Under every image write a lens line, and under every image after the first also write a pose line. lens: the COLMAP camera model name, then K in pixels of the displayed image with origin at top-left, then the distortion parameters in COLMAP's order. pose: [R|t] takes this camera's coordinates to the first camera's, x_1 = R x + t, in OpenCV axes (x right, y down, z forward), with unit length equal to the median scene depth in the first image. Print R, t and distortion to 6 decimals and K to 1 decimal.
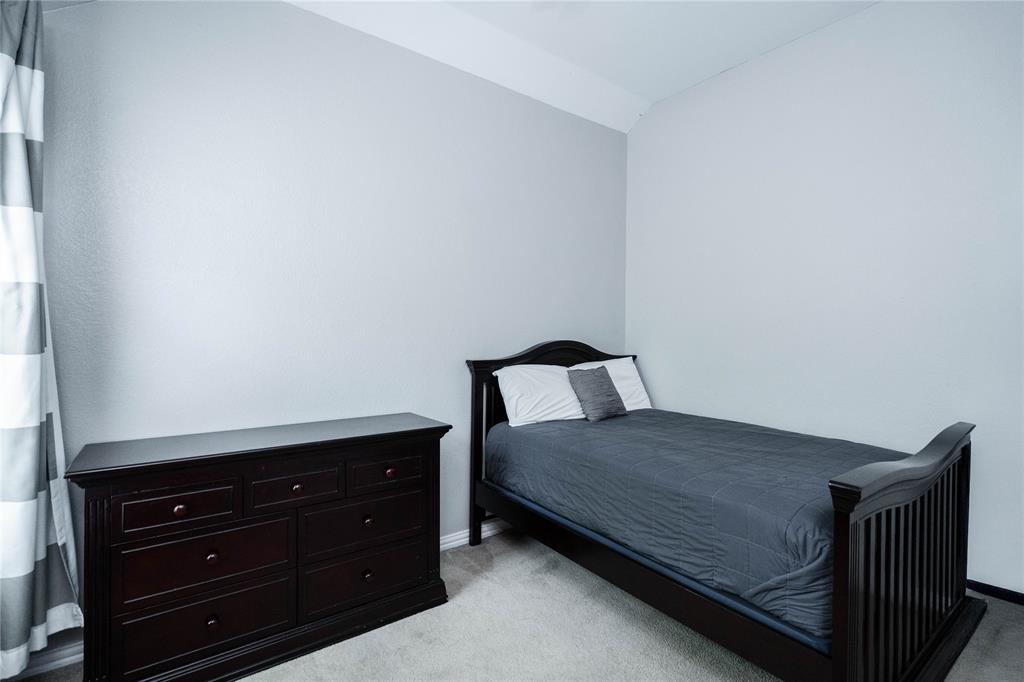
lens RADIAL K [[463.4, 0, 512.0], [0, 463.4, 341.0], [0, 0, 1]] dist [0.002136, 0.000174]
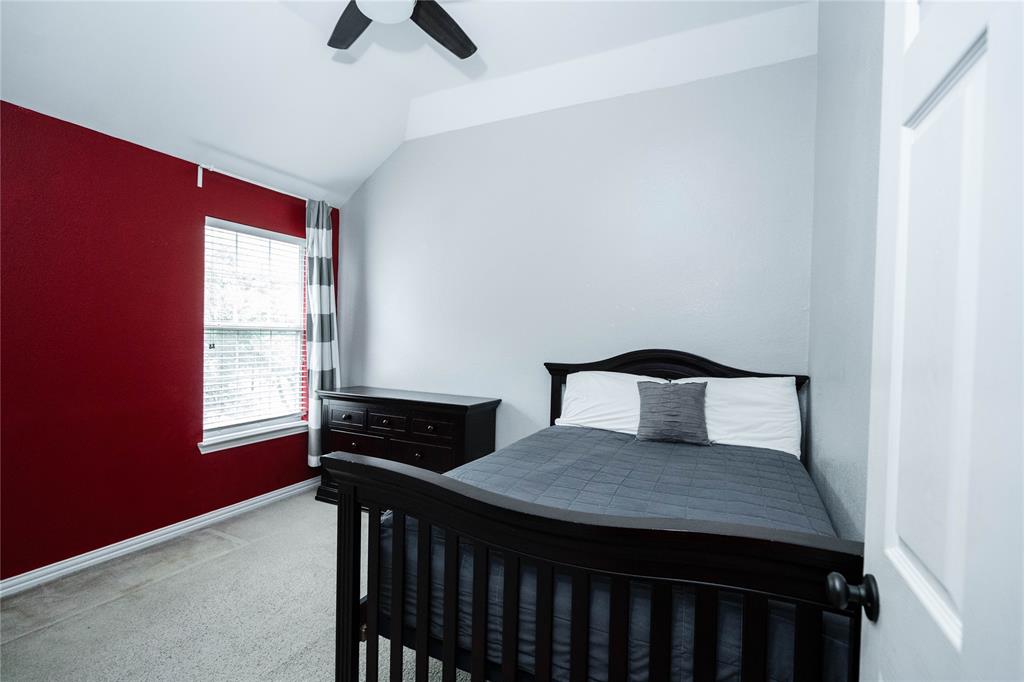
lens RADIAL K [[463.4, 0, 512.0], [0, 463.4, 341.0], [0, 0, 1]] dist [0.002136, 0.000174]
pose [[0.481317, 0.015233, -0.876414, 0.811988], [-0.035039, 0.999384, -0.001872, -0.005702], [0.875846, 0.031609, 0.481554, 0.340860]]
